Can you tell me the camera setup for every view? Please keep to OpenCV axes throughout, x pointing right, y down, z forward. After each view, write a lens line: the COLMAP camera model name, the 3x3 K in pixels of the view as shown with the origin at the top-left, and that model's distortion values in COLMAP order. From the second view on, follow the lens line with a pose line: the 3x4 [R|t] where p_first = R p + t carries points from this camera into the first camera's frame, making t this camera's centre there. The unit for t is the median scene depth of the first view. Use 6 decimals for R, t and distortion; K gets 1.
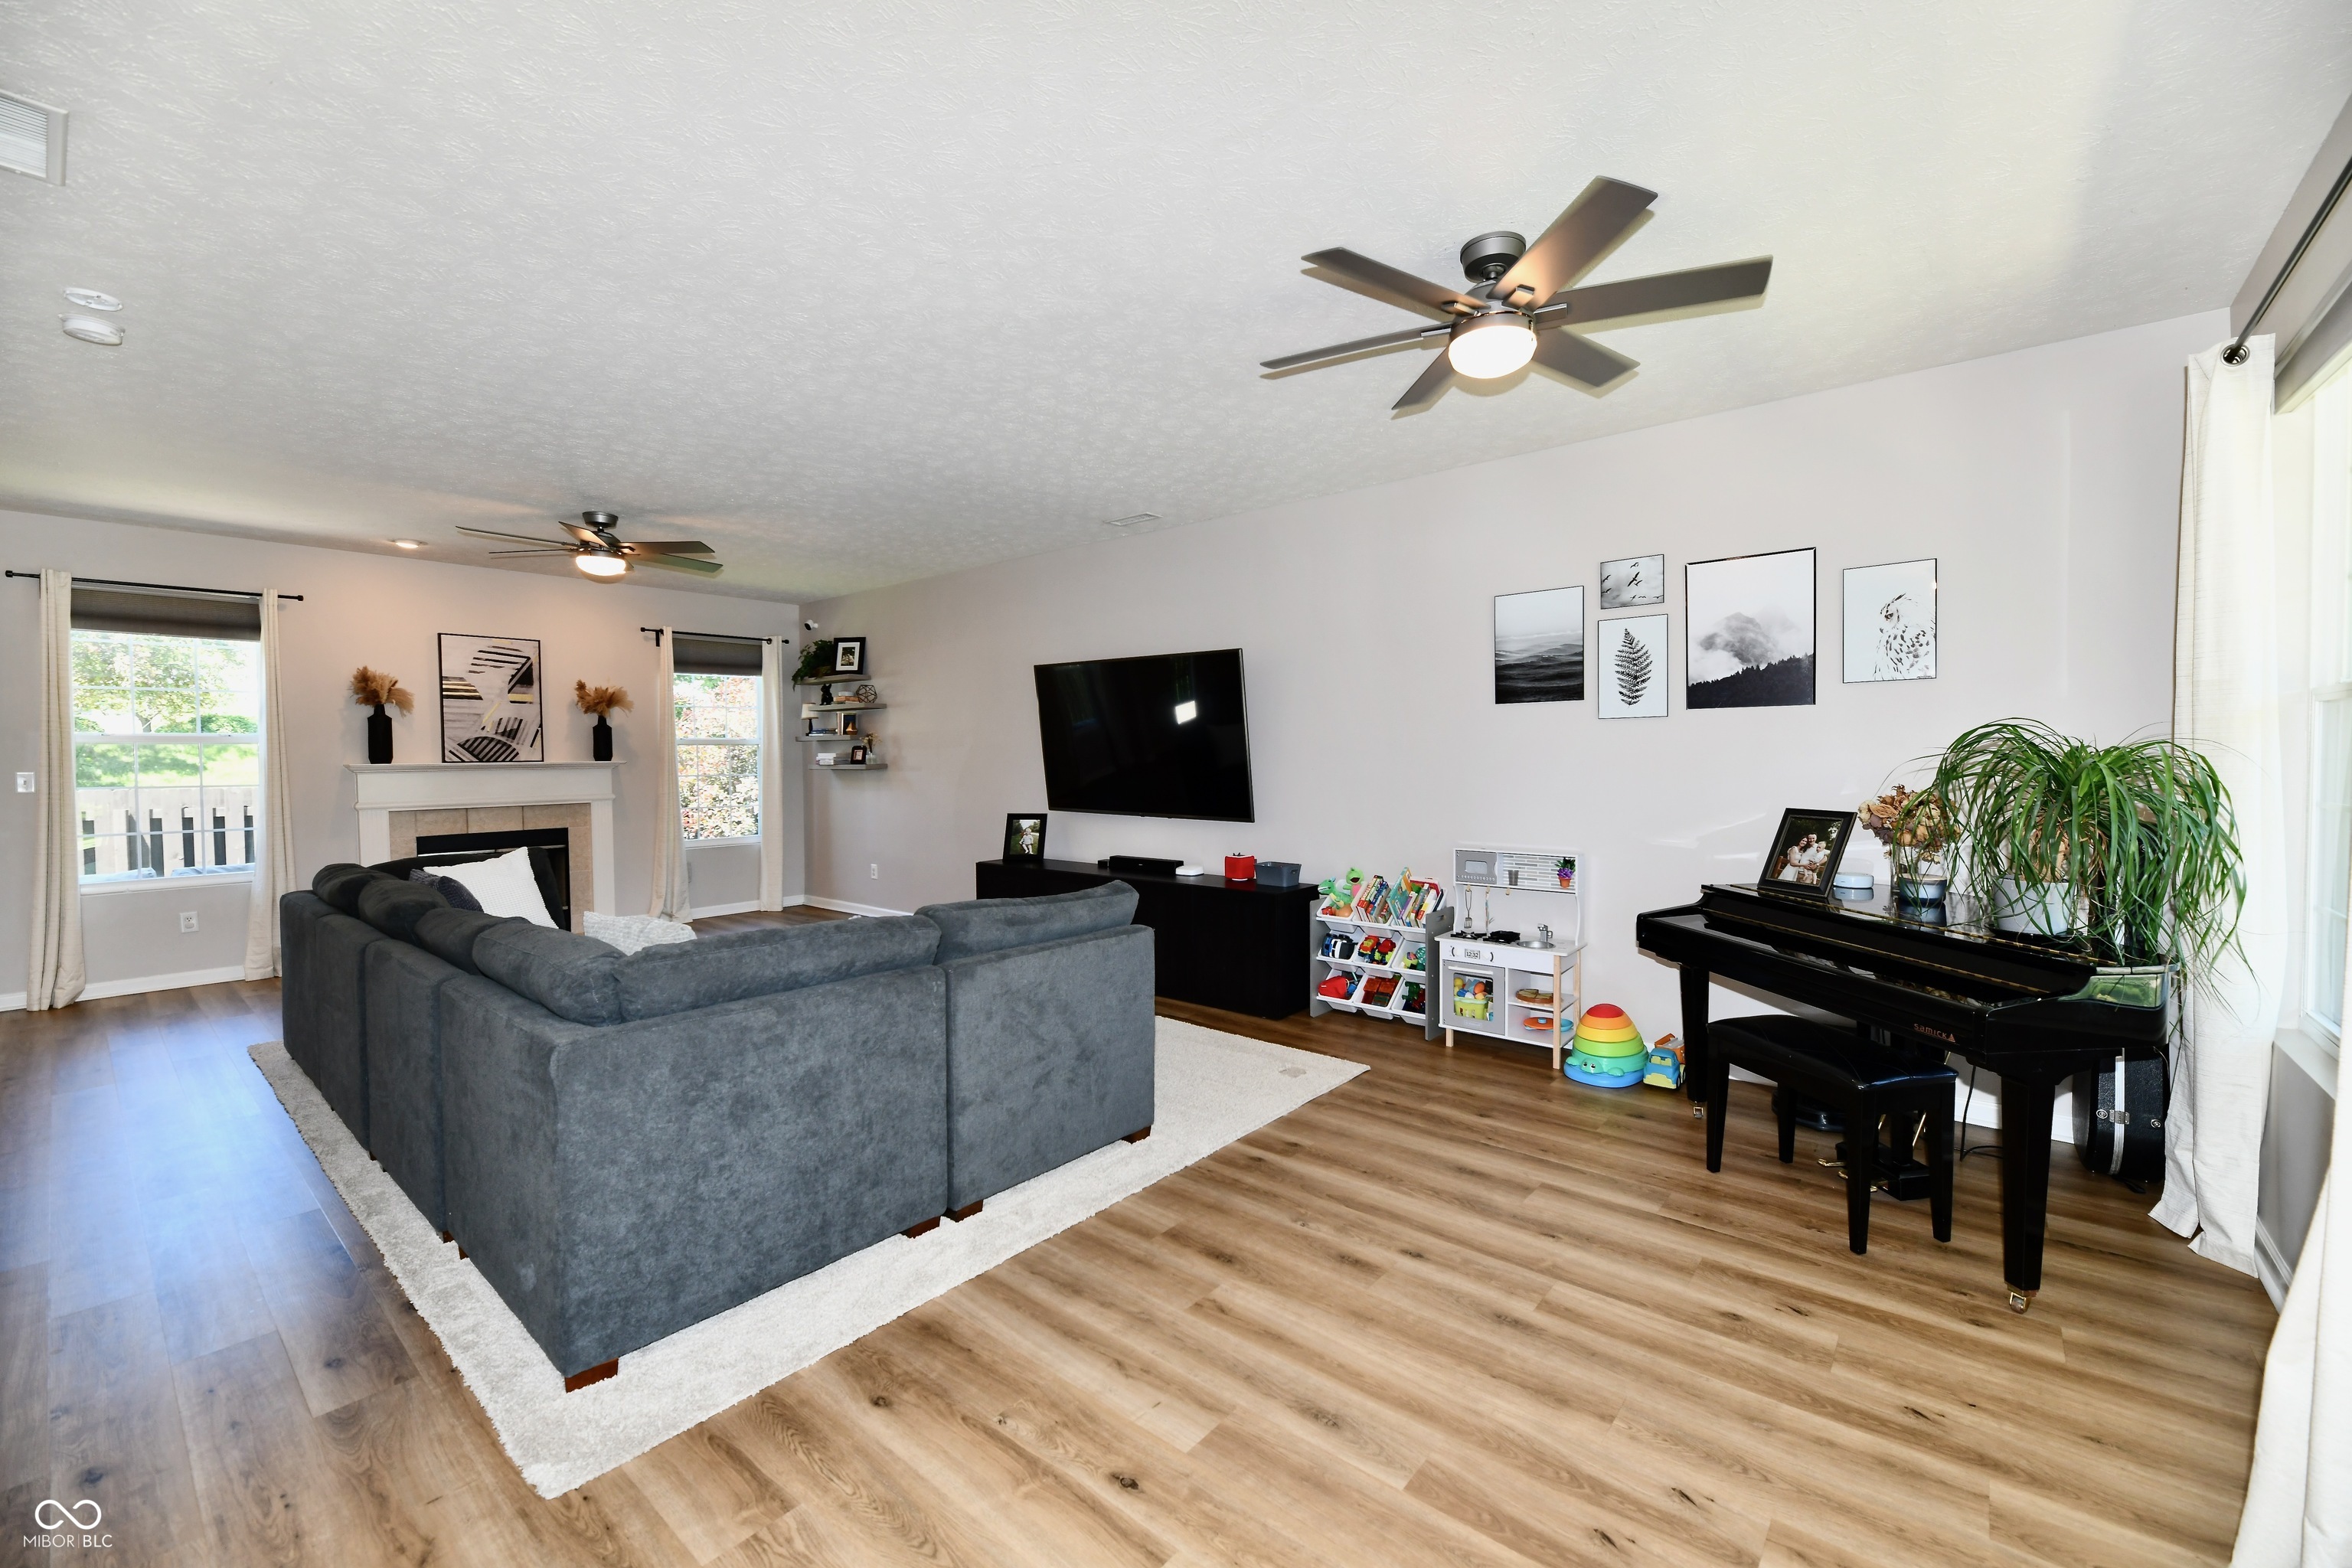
lens RADIAL K [[943.9, 0, 1192.5], [0, 943.9, 778.5], [0, 0, 1]] dist [-0.001796, -0.000510]
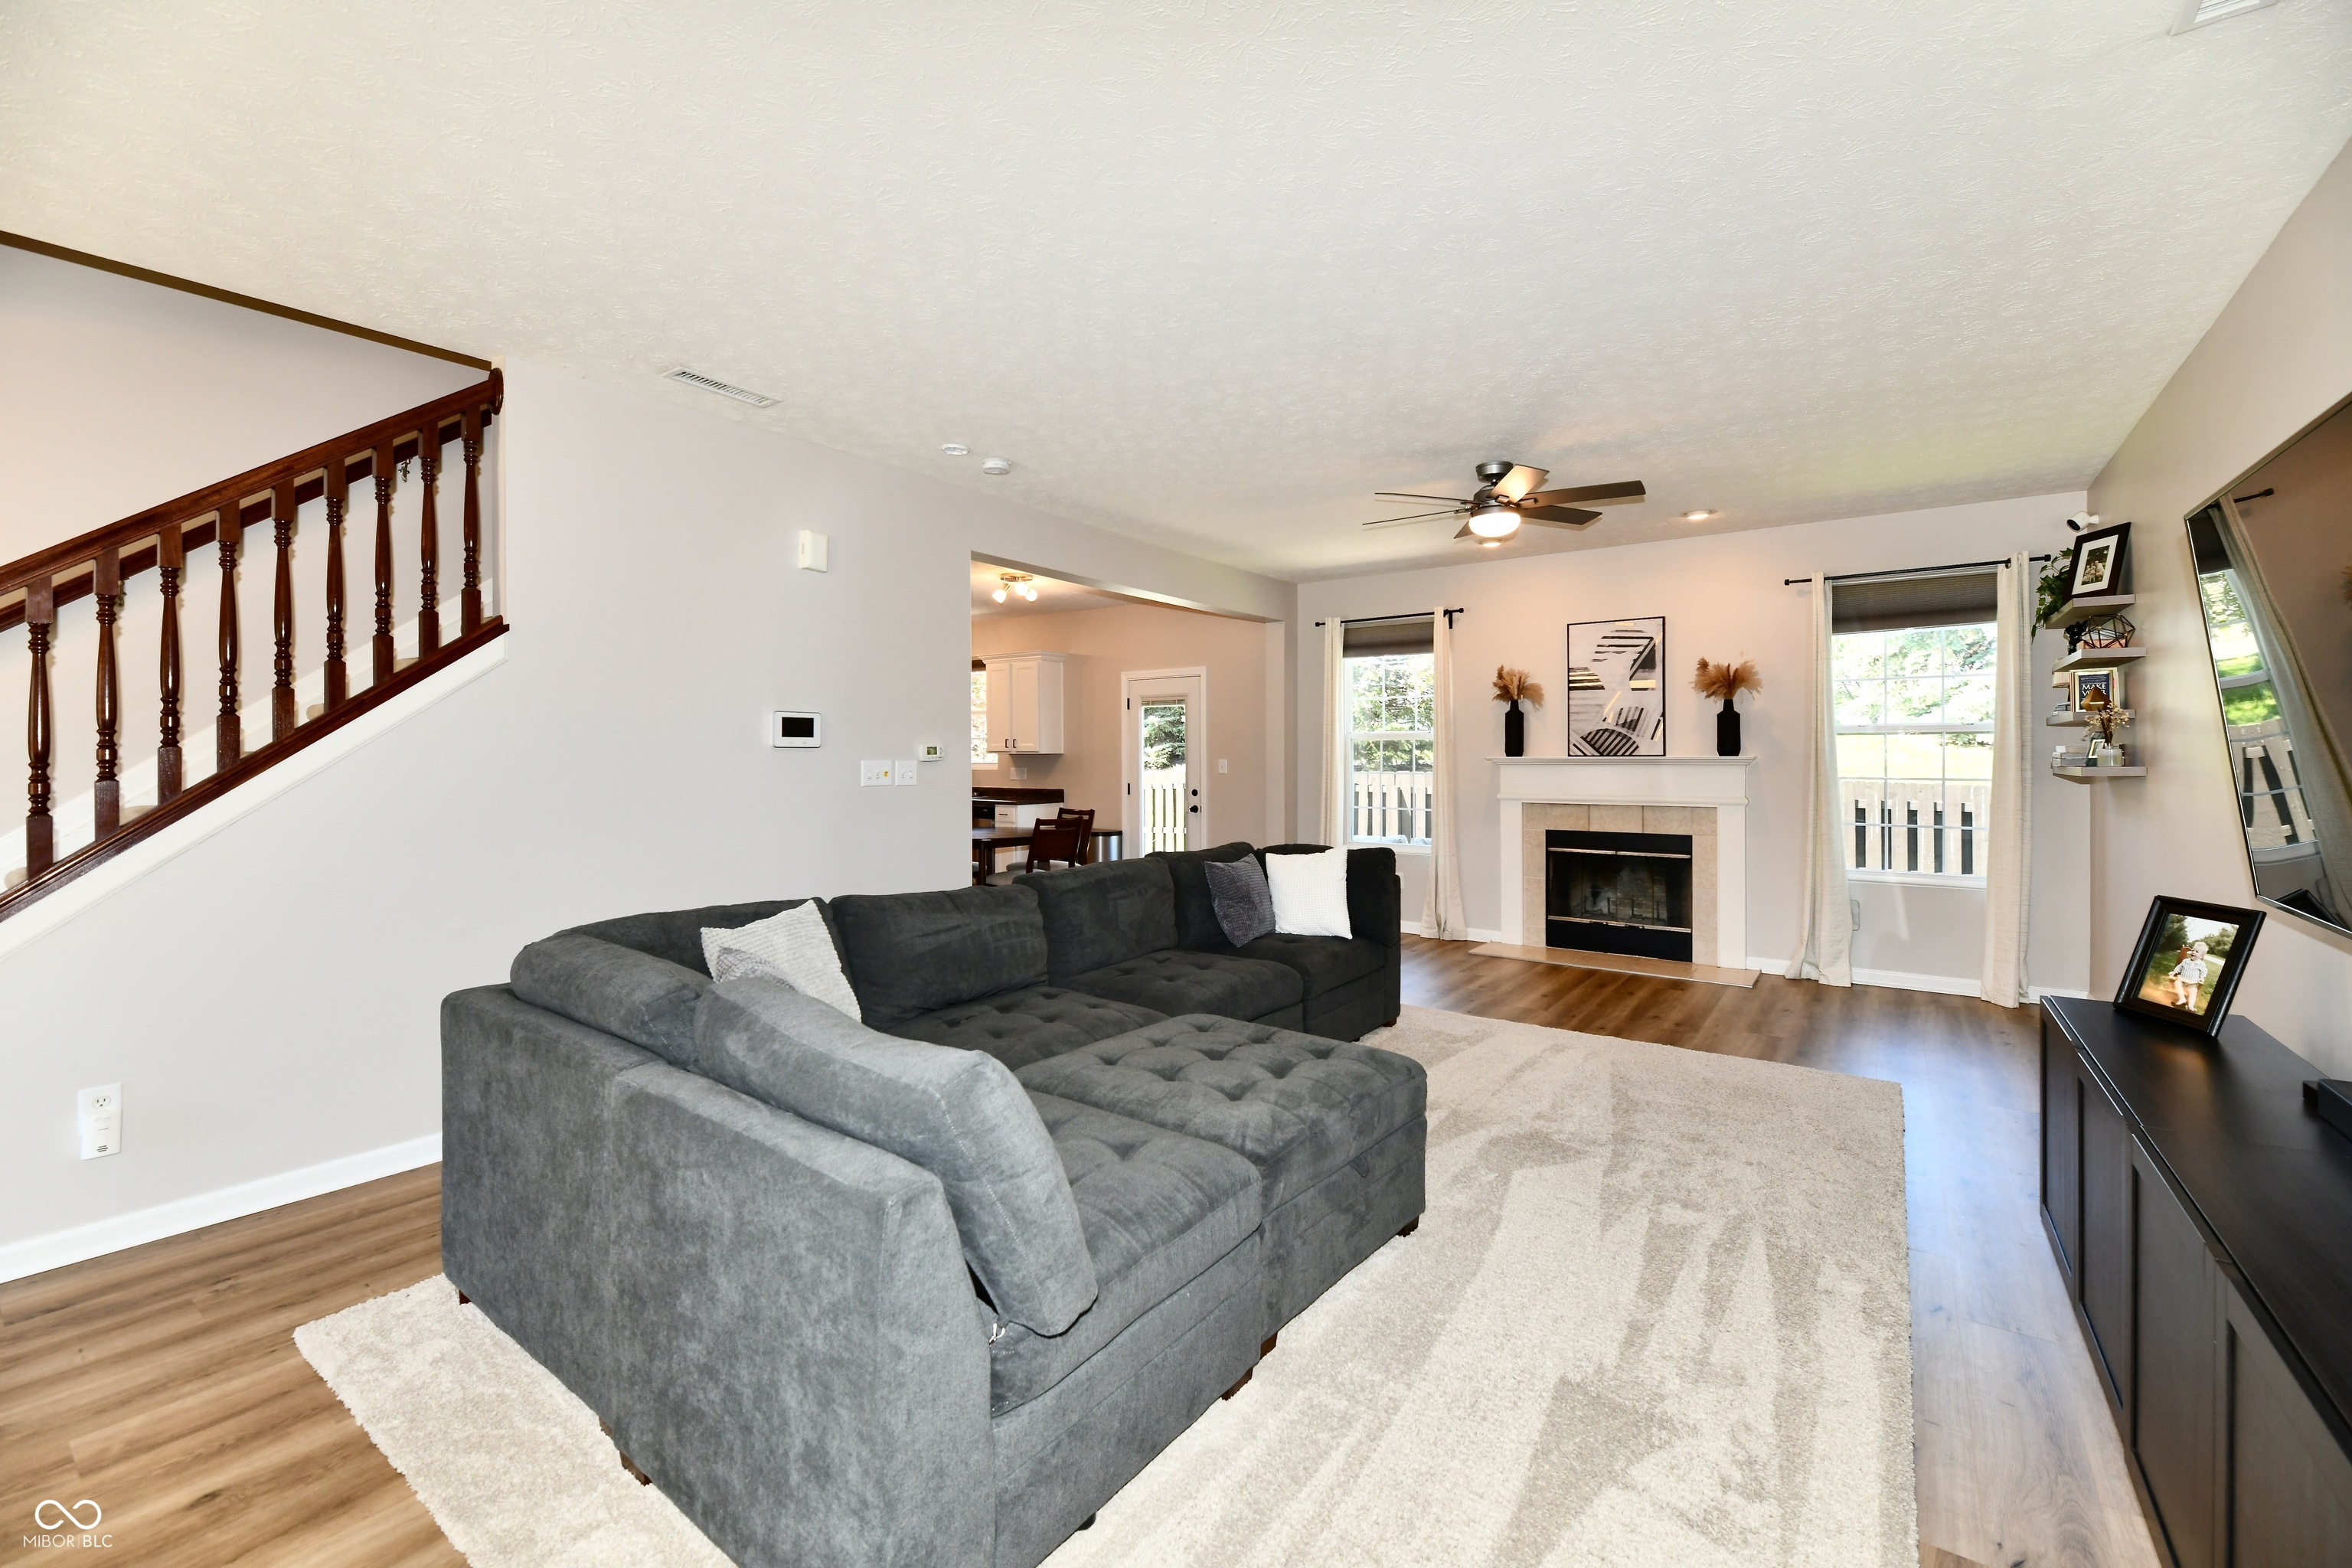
lens RADIAL K [[970.7, 0, 1192.6], [0, 970.7, 752.1], [0, 0, 1]] dist [-0.002111, -0.000527]
pose [[0.067403, 0.005250, -0.997712, 0.177231], [-0.023997, 0.999705, 0.003639, -0.014863], [0.997437, 0.023697, 0.067509, 0.527585]]
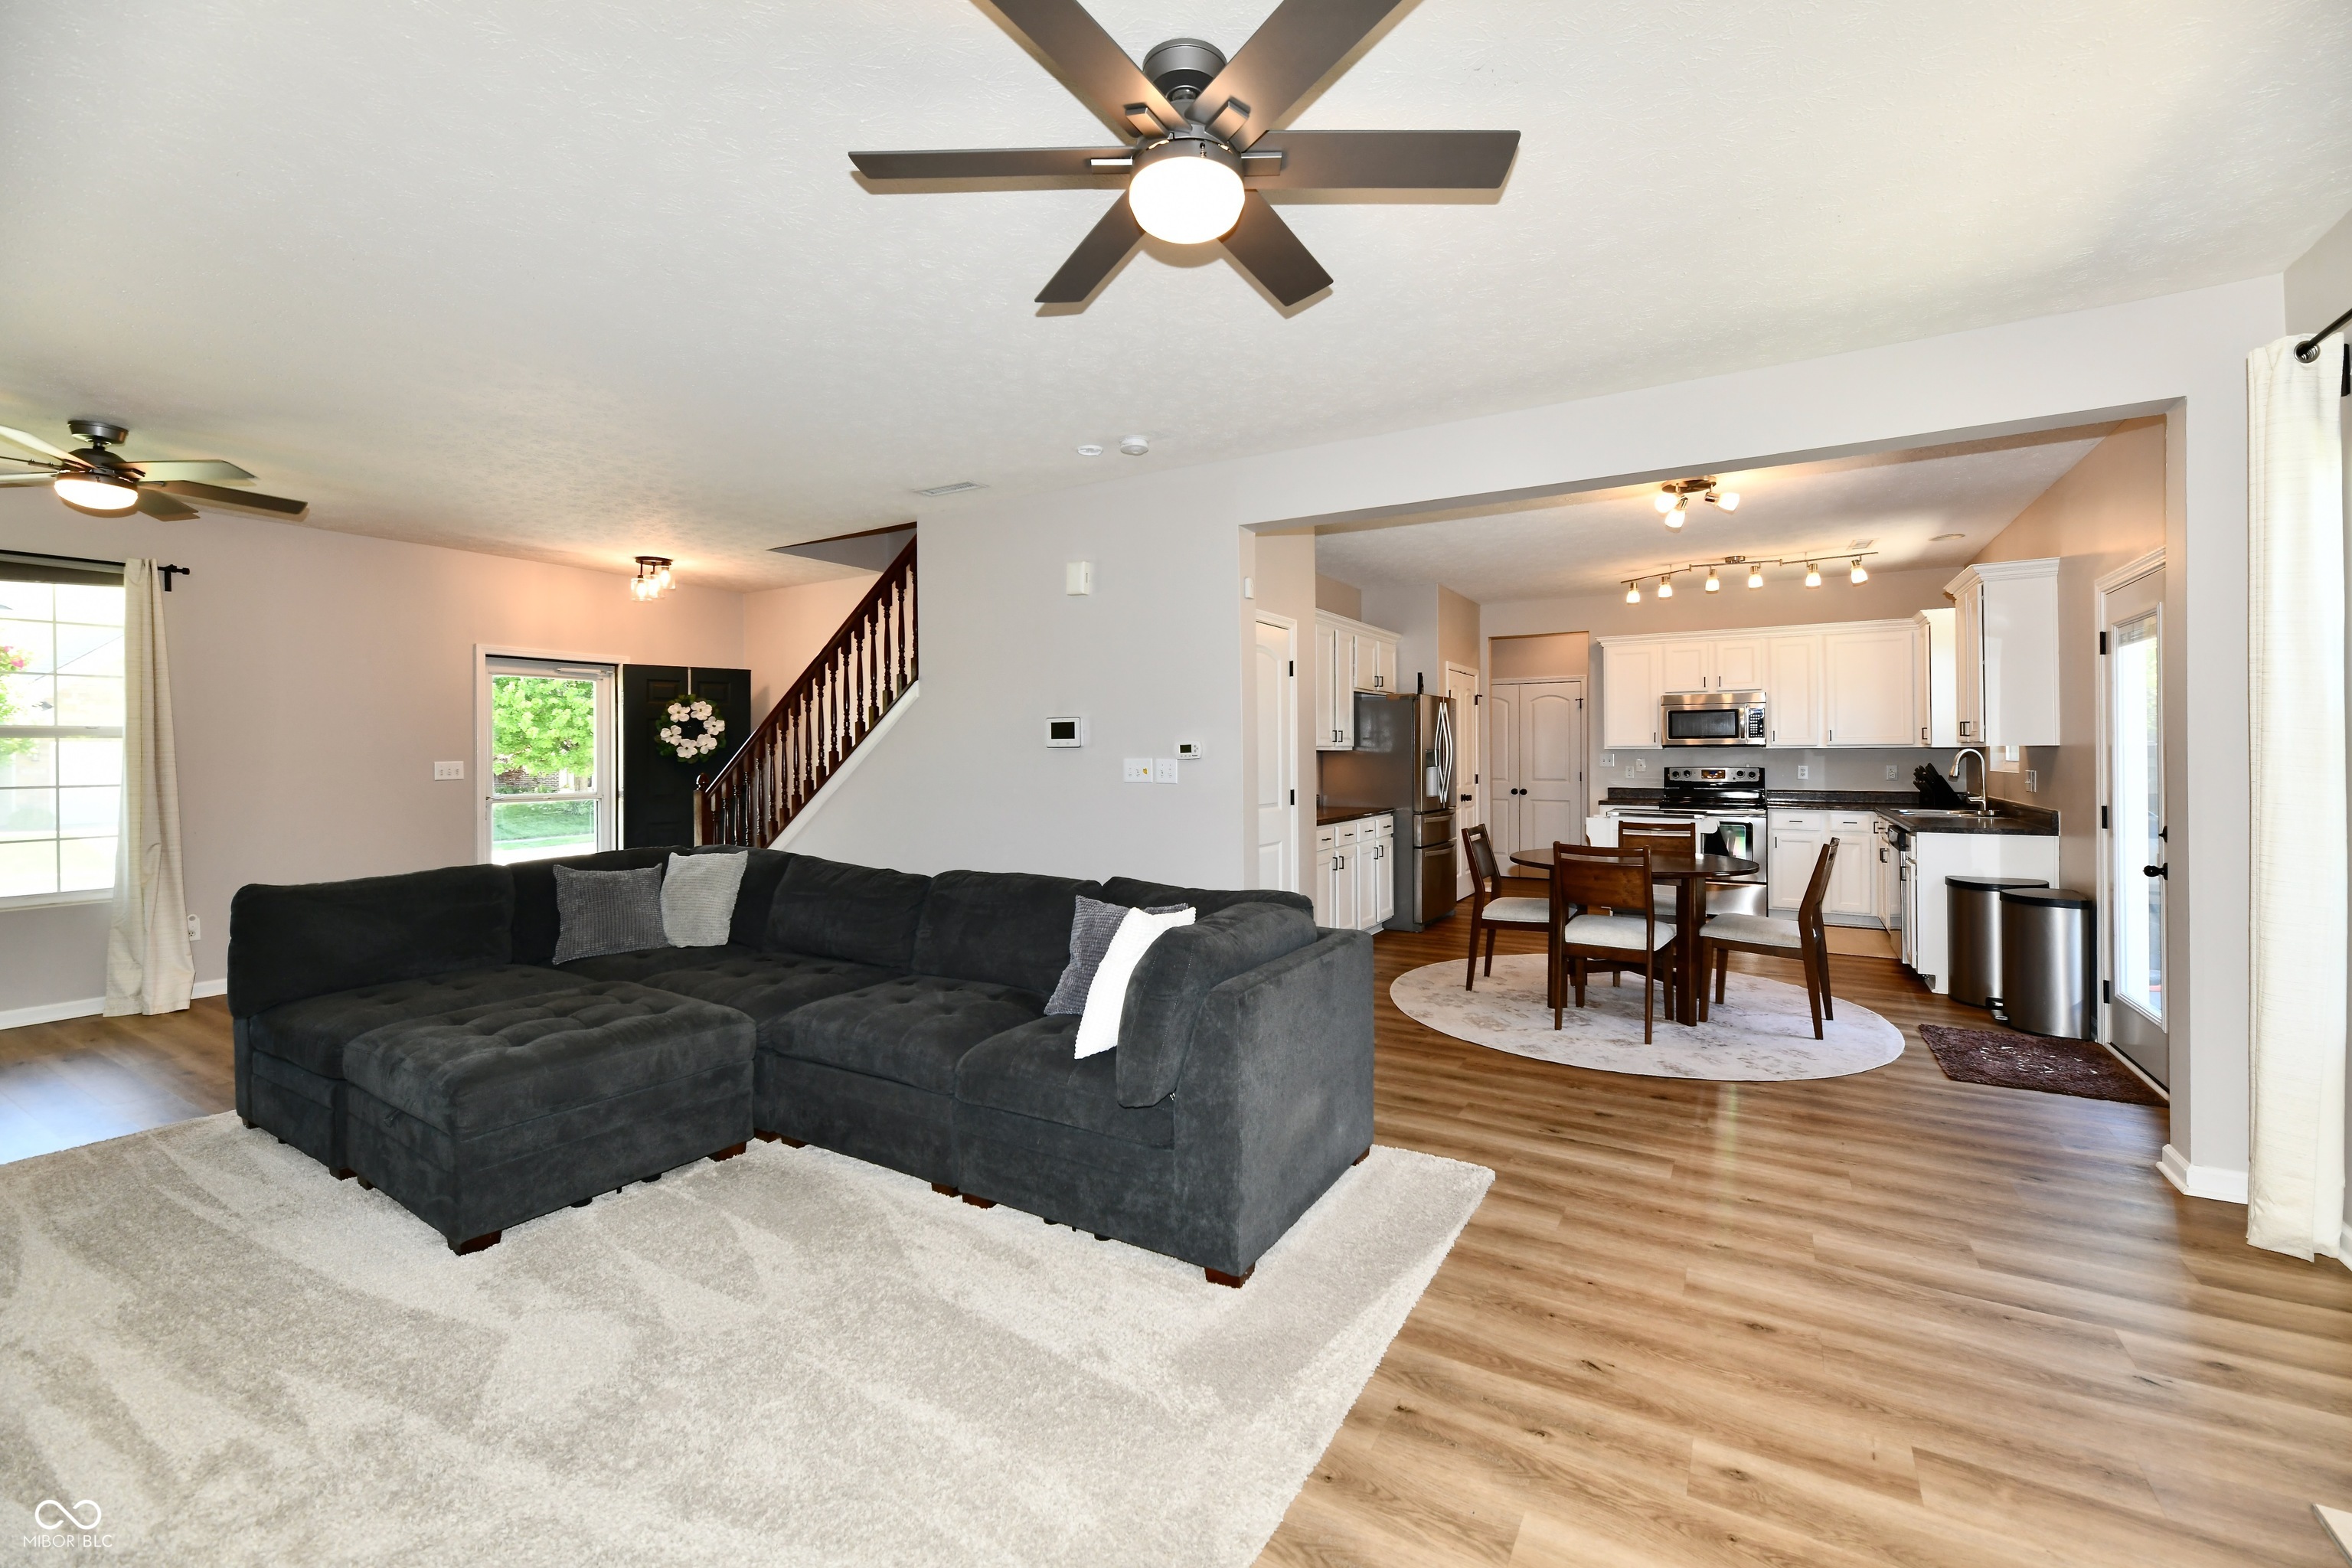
lens RADIAL K [[970.7, 0, 1192.6], [0, 970.7, 752.1], [0, 0, 1]] dist [-0.002111, -0.000527]
pose [[-0.985948, 0.014089, -0.166458, -0.440483], [0.009601, 0.999569, 0.027734, -0.025253], [0.166777, 0.025746, -0.985658, 1.066203]]
